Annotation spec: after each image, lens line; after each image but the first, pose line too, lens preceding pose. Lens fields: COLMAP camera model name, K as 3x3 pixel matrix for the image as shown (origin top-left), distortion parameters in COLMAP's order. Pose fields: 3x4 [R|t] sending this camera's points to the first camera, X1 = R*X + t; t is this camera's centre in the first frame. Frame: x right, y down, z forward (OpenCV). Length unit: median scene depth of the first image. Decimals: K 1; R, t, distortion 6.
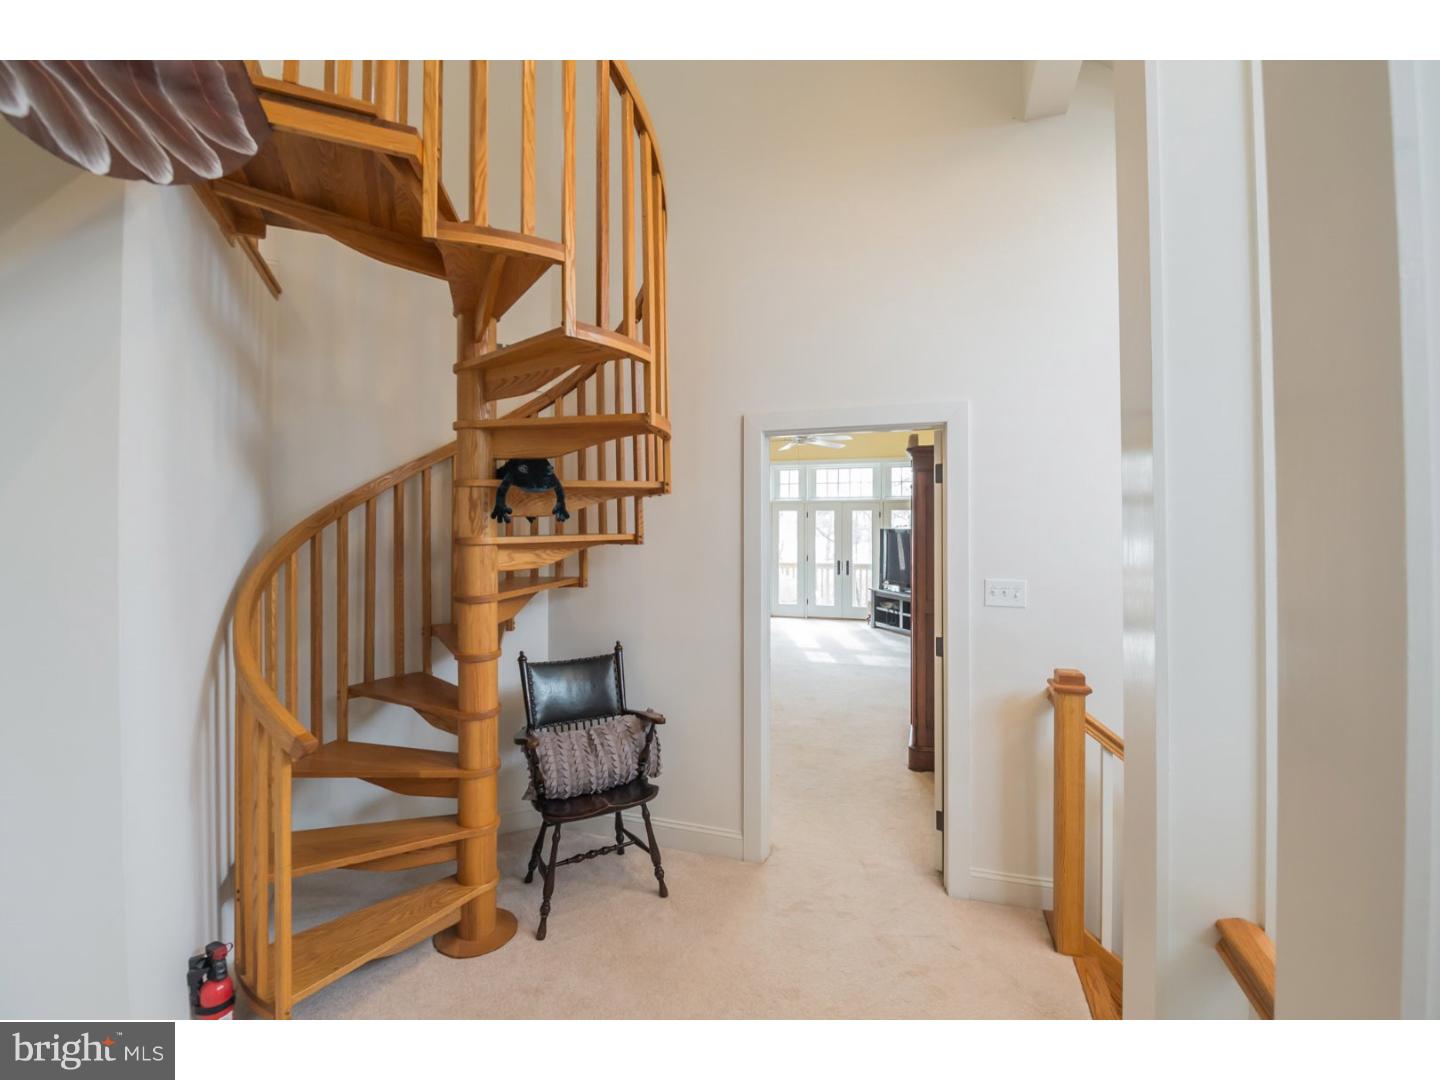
lens RADIAL K [[632.7, 0, 713.0], [0, 632.7, 543.2], [0, 0, 1]] dist [-0.002690, -0.000638]
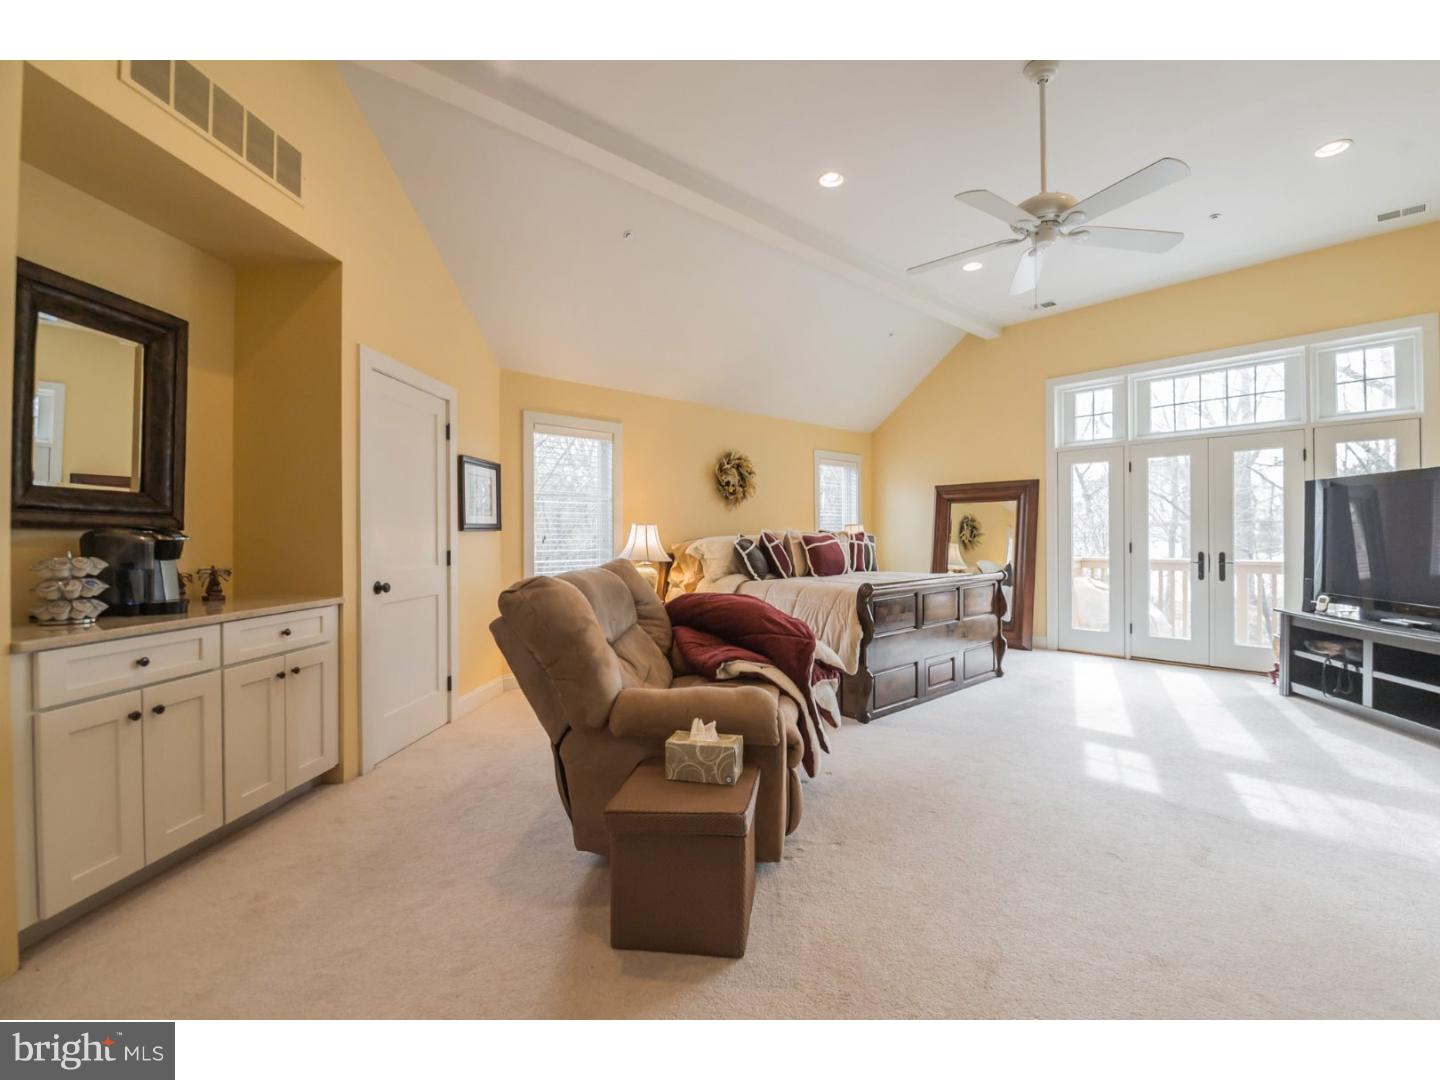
lens RADIAL K [[642.4, 0, 720.0], [0, 642.4, 540.0], [0, 0, 1]] dist [-0.002015, -0.007360]
pose [[0.883149, 0.002935, -0.469084, 0.101271], [-0.010037, 0.999870, -0.012640, 0.029116], [0.468986, 0.015872, 0.883063, 0.373123]]
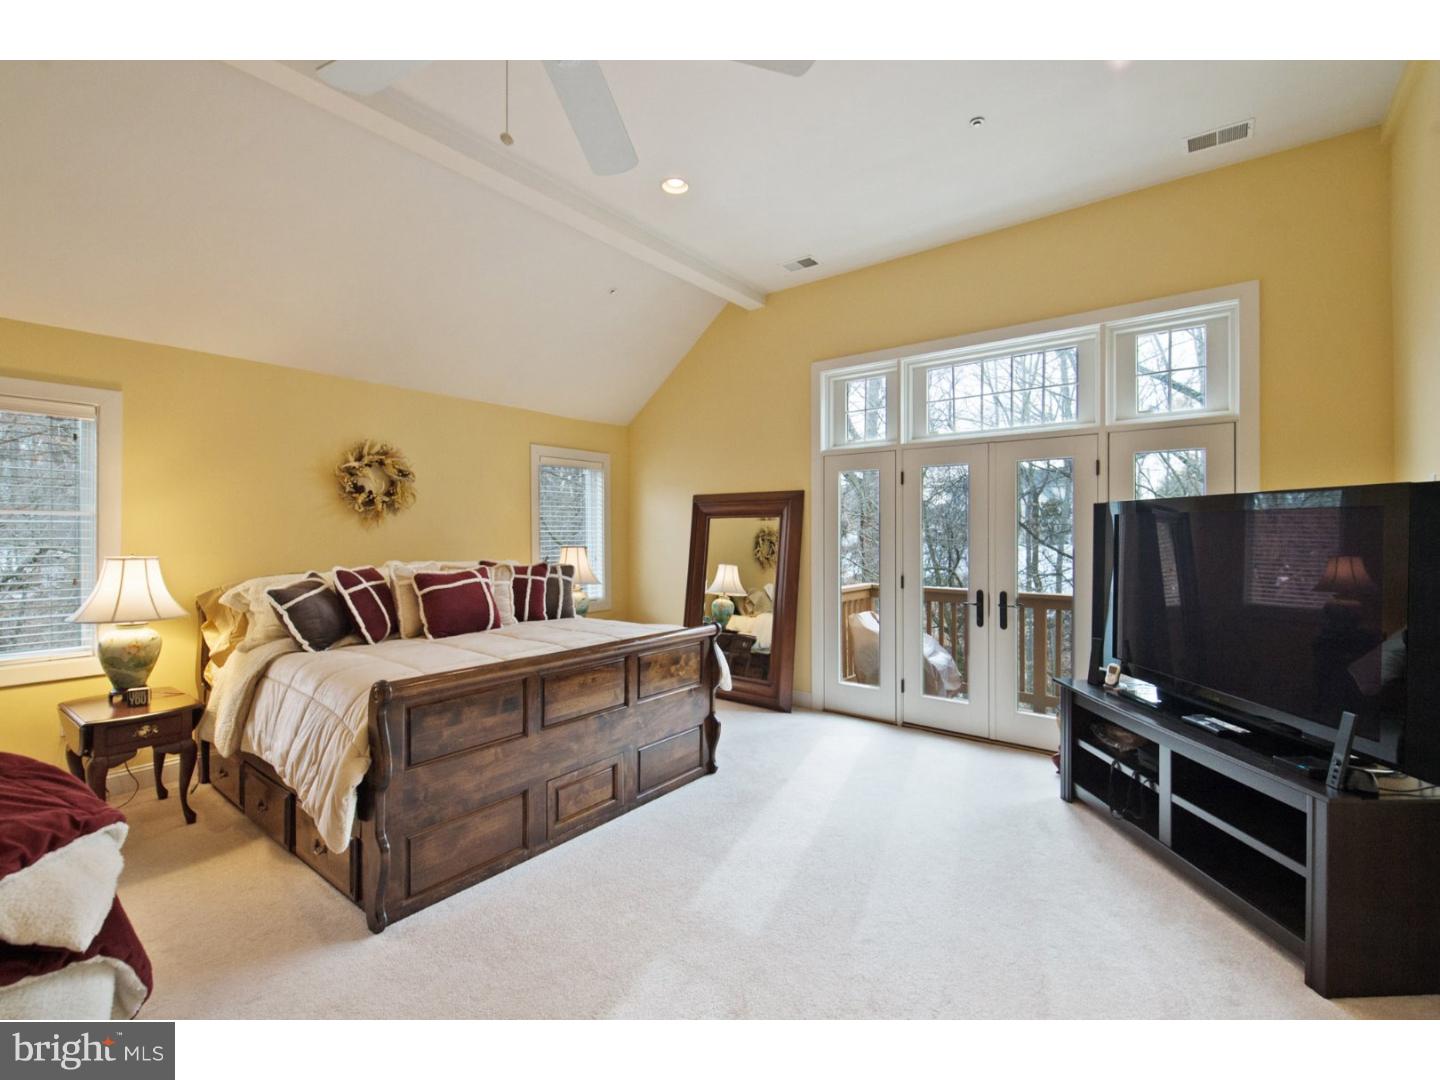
lens RADIAL K [[651.9, 0, 718.5], [0, 651.9, 536.0], [0, 0, 1]] dist [0.014226, -0.000398]
pose [[0.950372, 0.006983, -0.311038, 0.174786], [-0.012476, 0.999799, -0.015674, 0.002206], [0.310866, 0.018776, 0.950268, 0.578184]]
